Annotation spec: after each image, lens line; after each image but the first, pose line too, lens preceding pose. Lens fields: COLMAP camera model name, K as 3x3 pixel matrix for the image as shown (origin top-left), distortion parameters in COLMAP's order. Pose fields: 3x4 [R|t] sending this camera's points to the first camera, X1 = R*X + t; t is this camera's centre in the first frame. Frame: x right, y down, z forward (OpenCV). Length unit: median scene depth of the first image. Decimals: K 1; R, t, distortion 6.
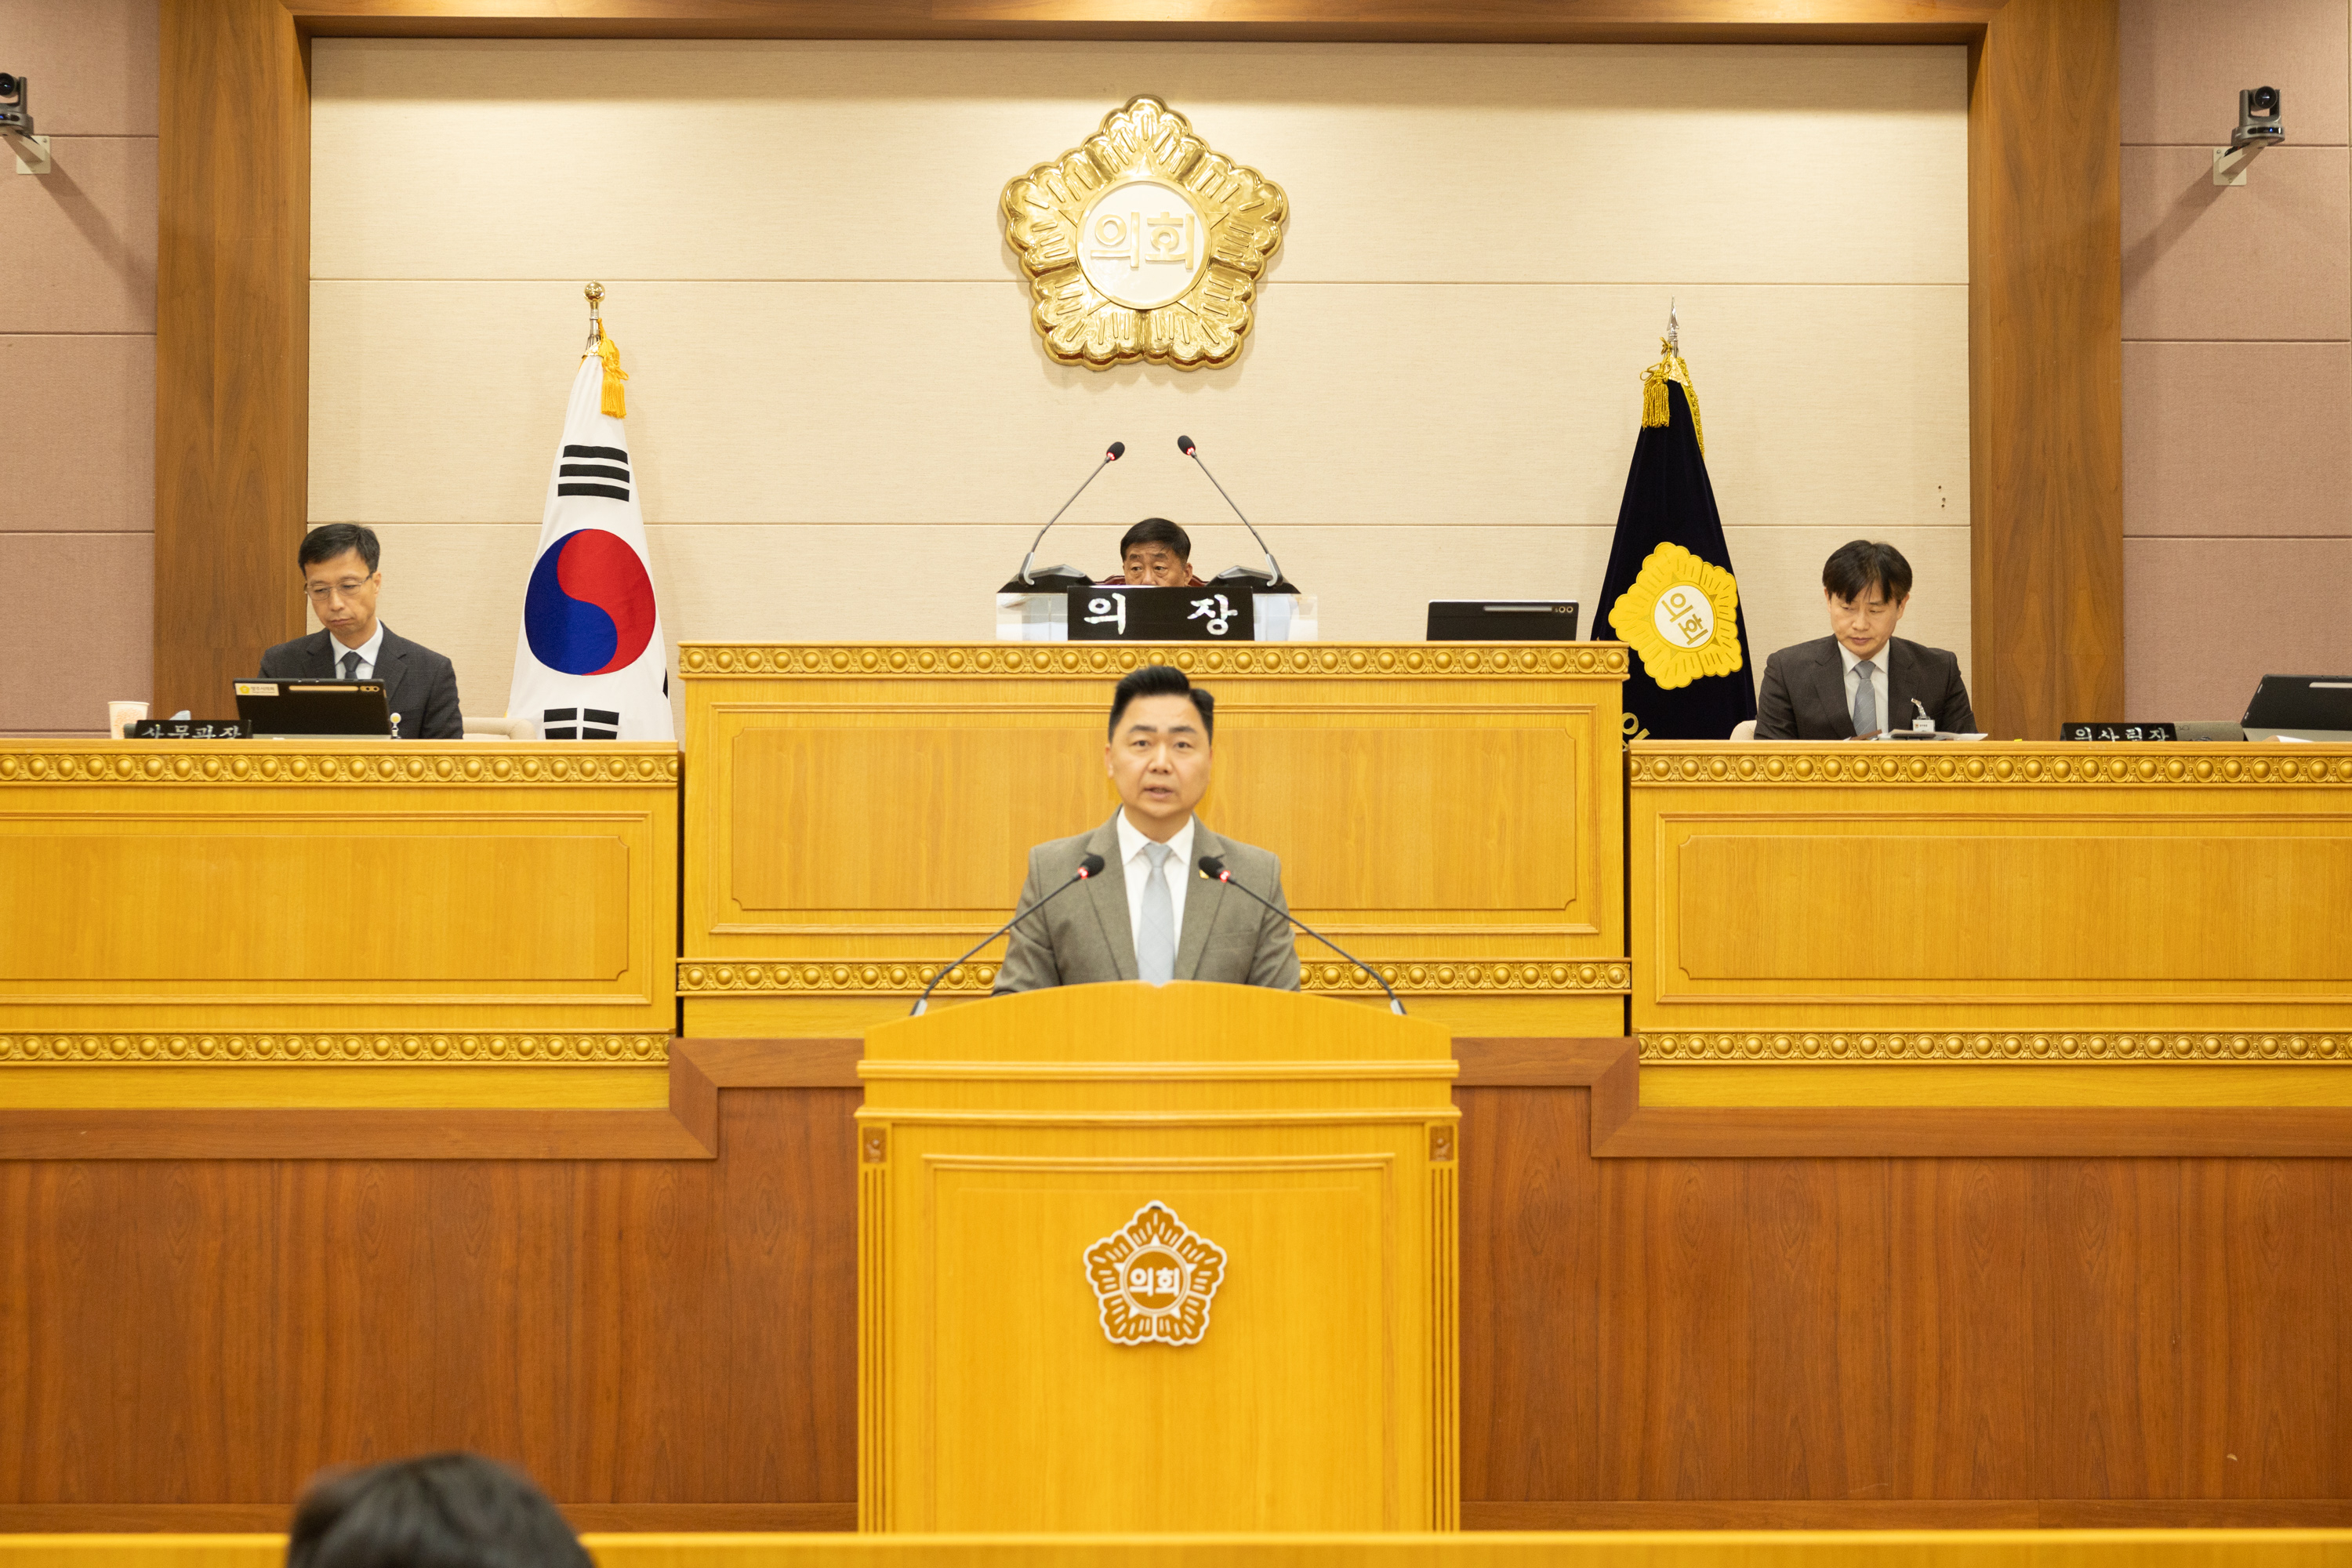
lens RADIAL K [[3217.3, 0, 1176.0], [0, 3217.3, 784.0], [0, 0, 1]] dist [-0.001068, -0.000553]
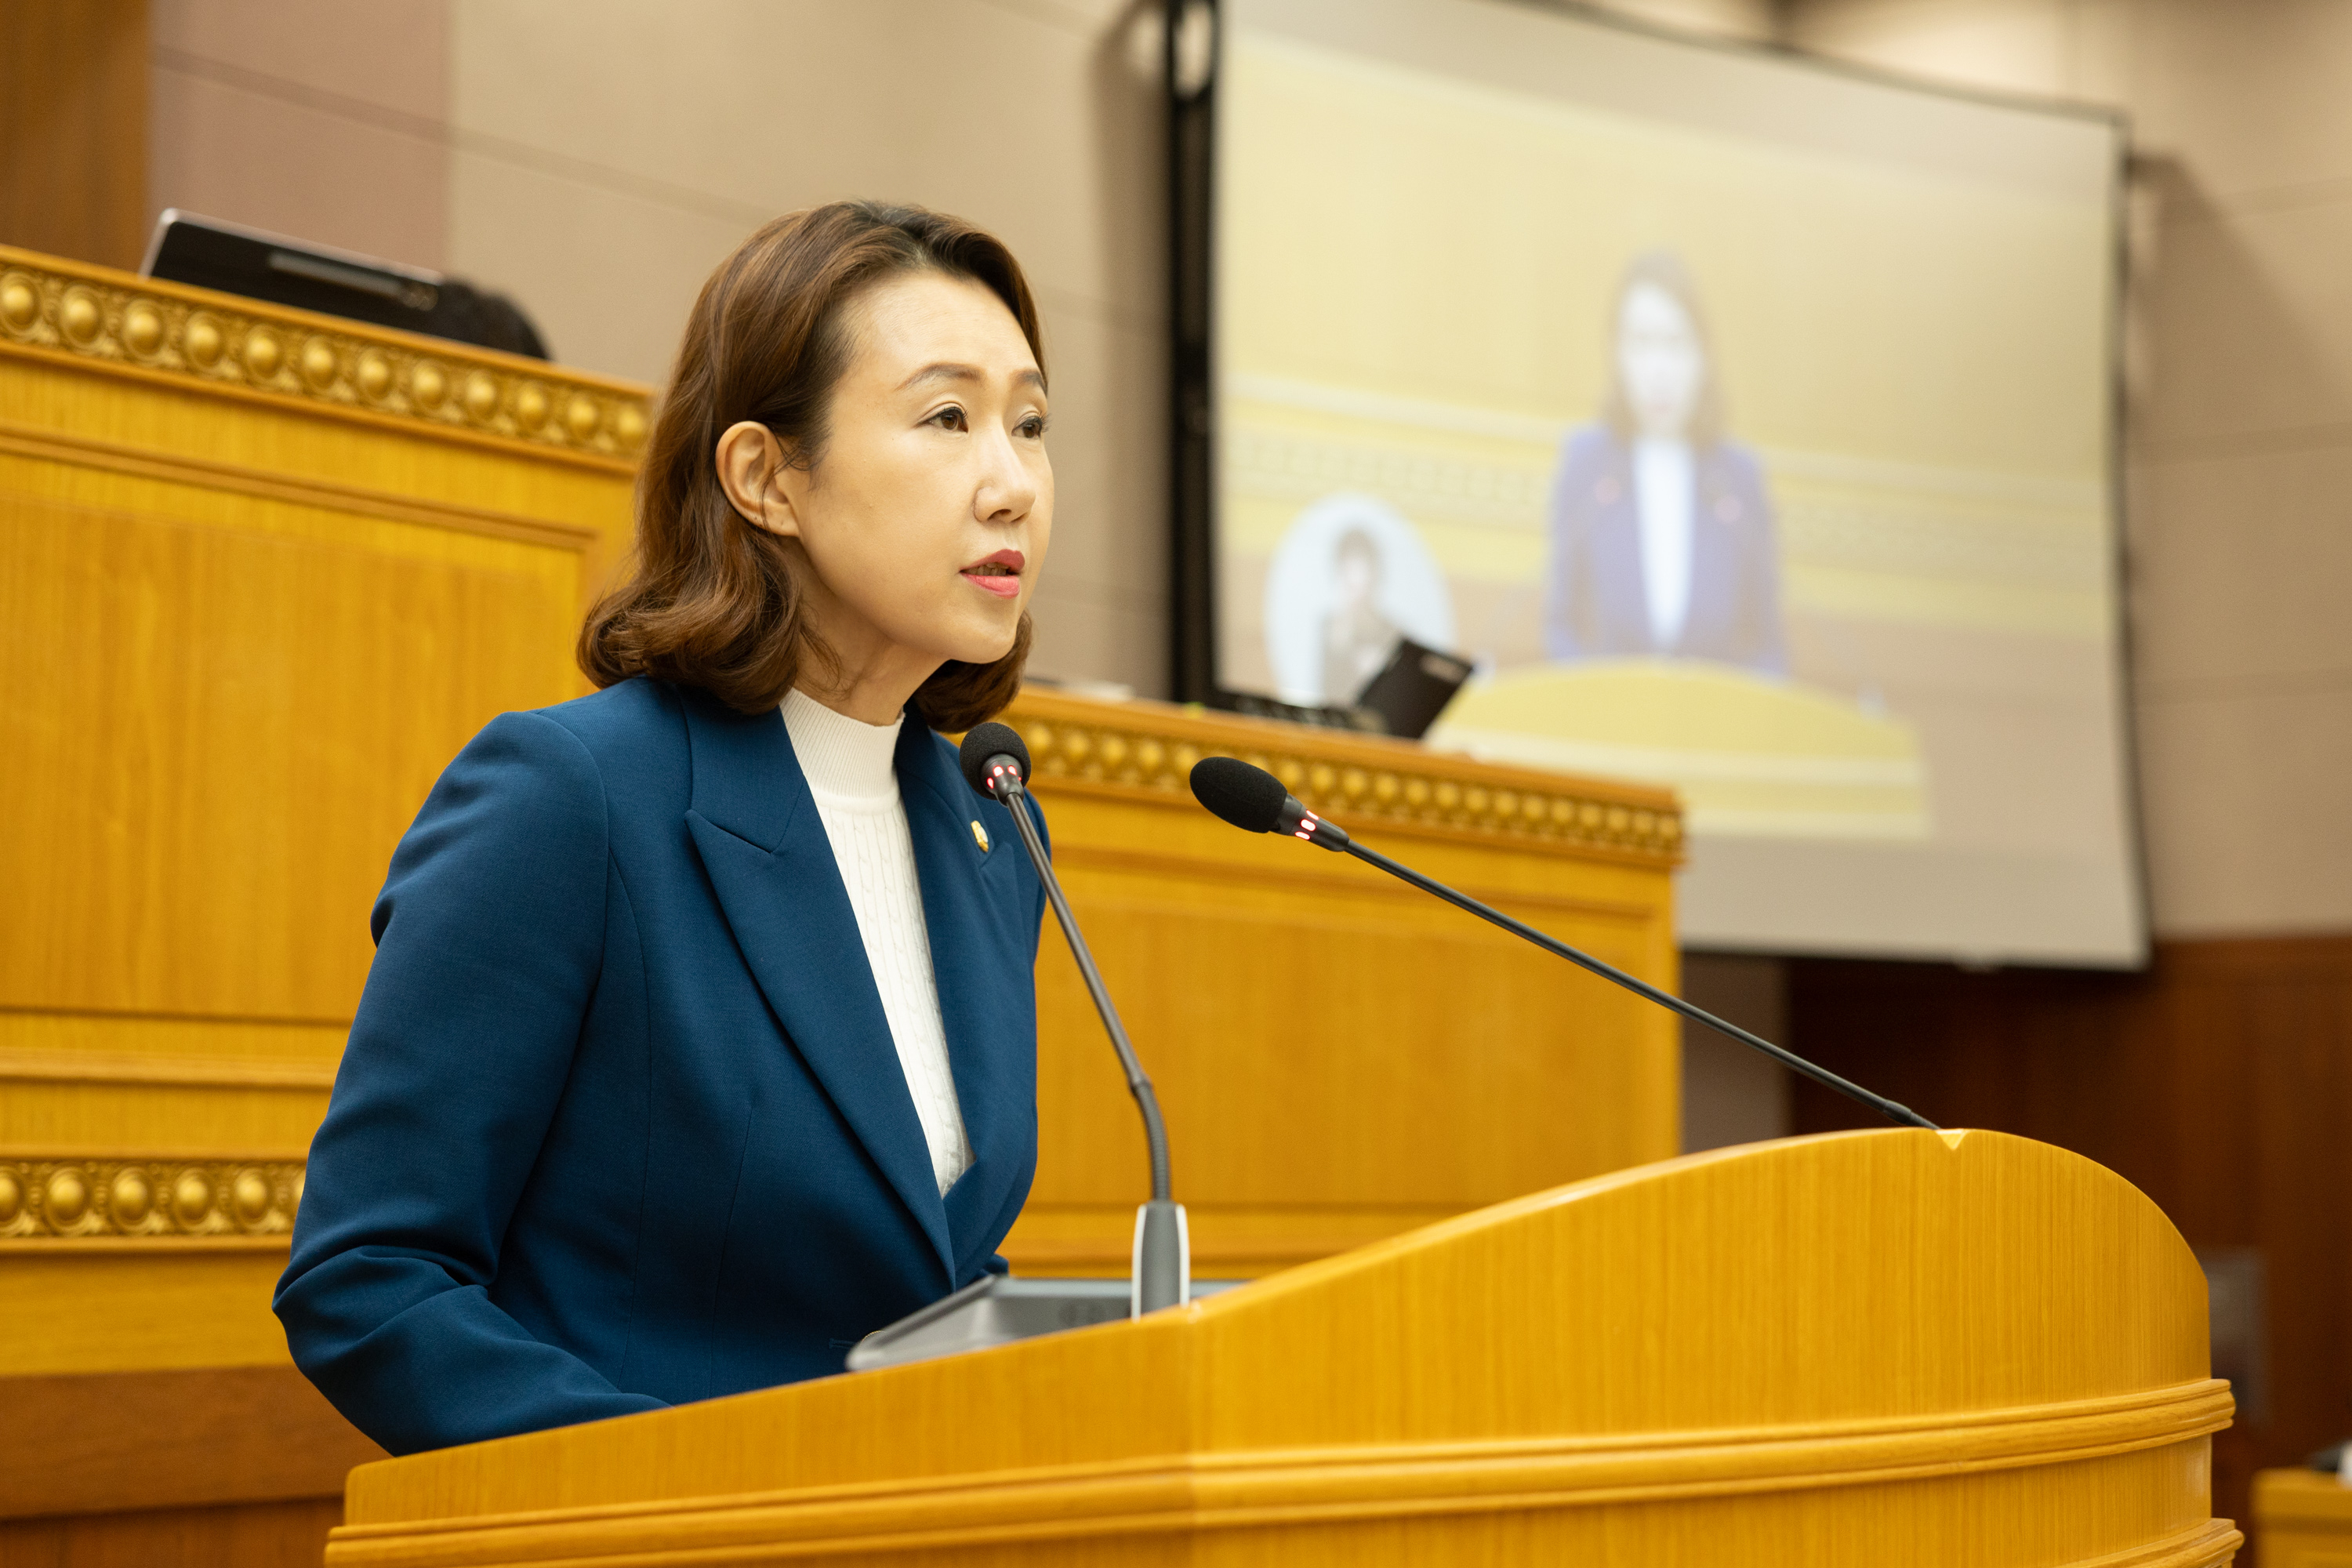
lens RADIAL K [[4501.2, 0, 1246.6], [0, 4501.2, 786.8], [0, 0, 1]] dist [0.046547, 0.273282]
pose [[0.582611, 0.074887, 0.809294, -0.280205], [-0.031755, 0.997083, -0.069404, 0.044537], [-0.812131, 0.014736, 0.583290, 0.601030]]
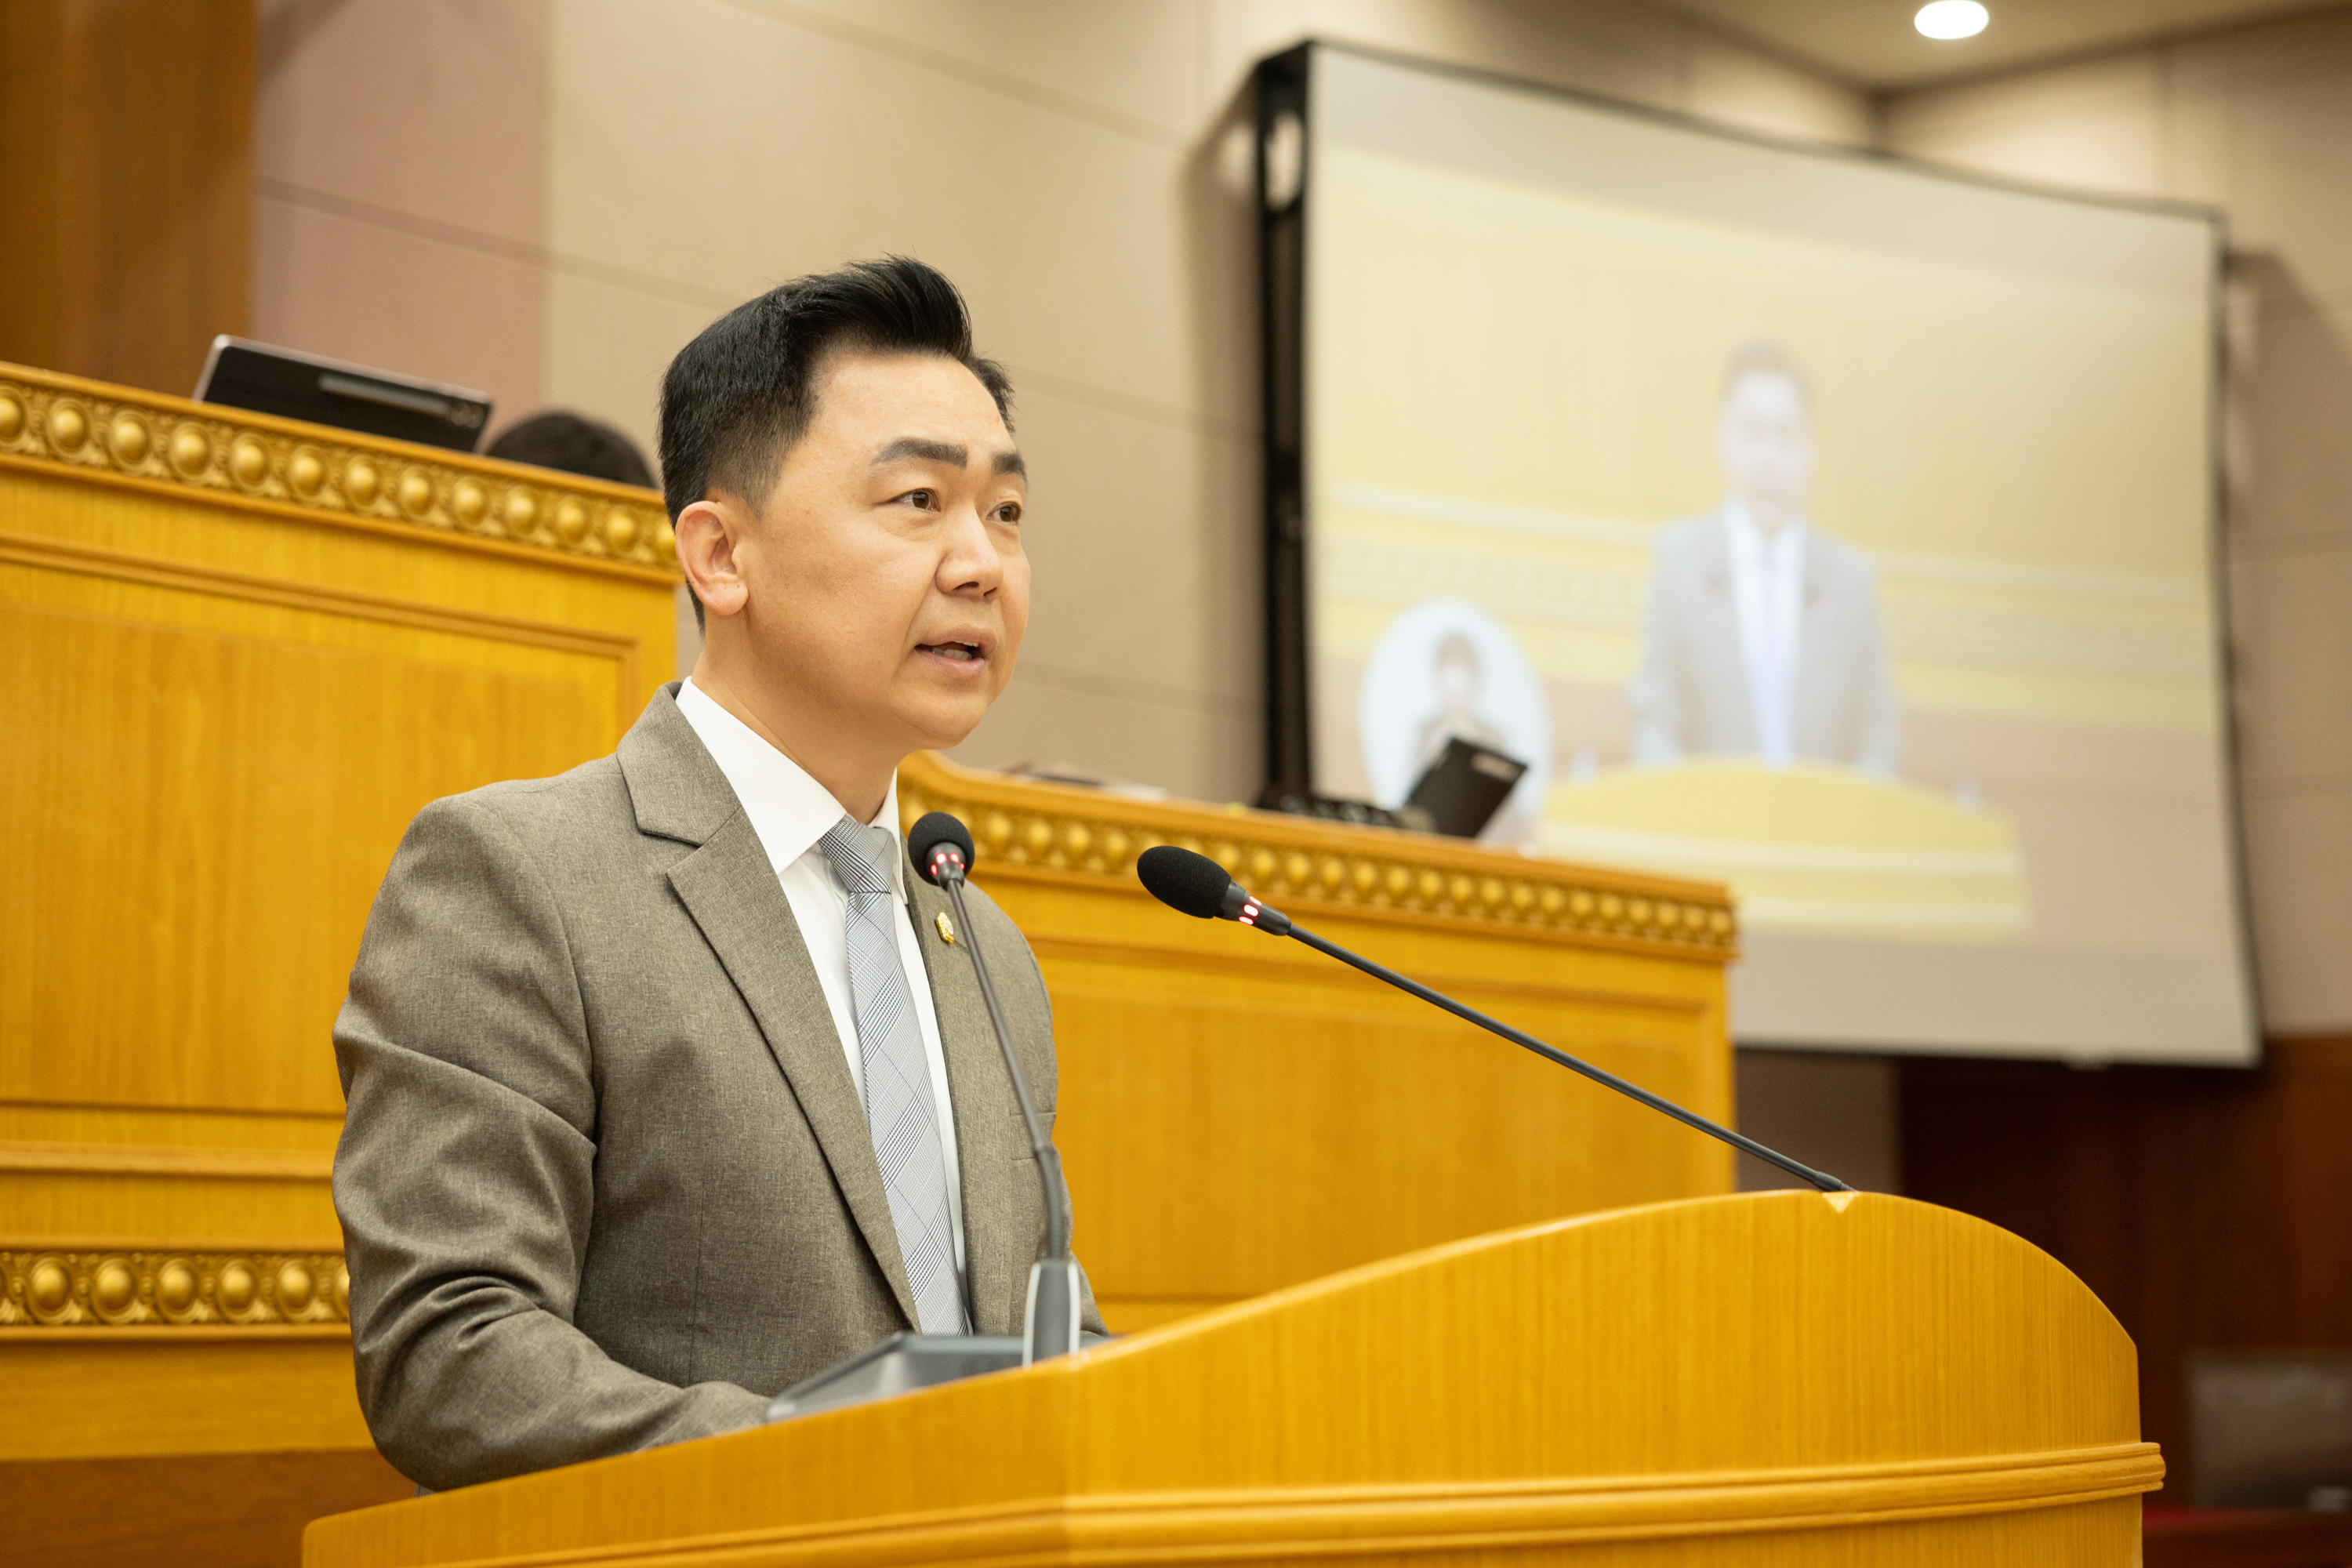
lens RADIAL K [[4524.2, 0, 1225.4], [0, 4524.2, 738.5], [0, 0, 1]] dist [0.062146, 0.117752]
pose [[0.613966, 0.097084, 0.783339, -0.283777], [-0.025599, 0.994334, -0.103170, 0.047233], [-0.788917, 0.043291, 0.612973, 0.577307]]
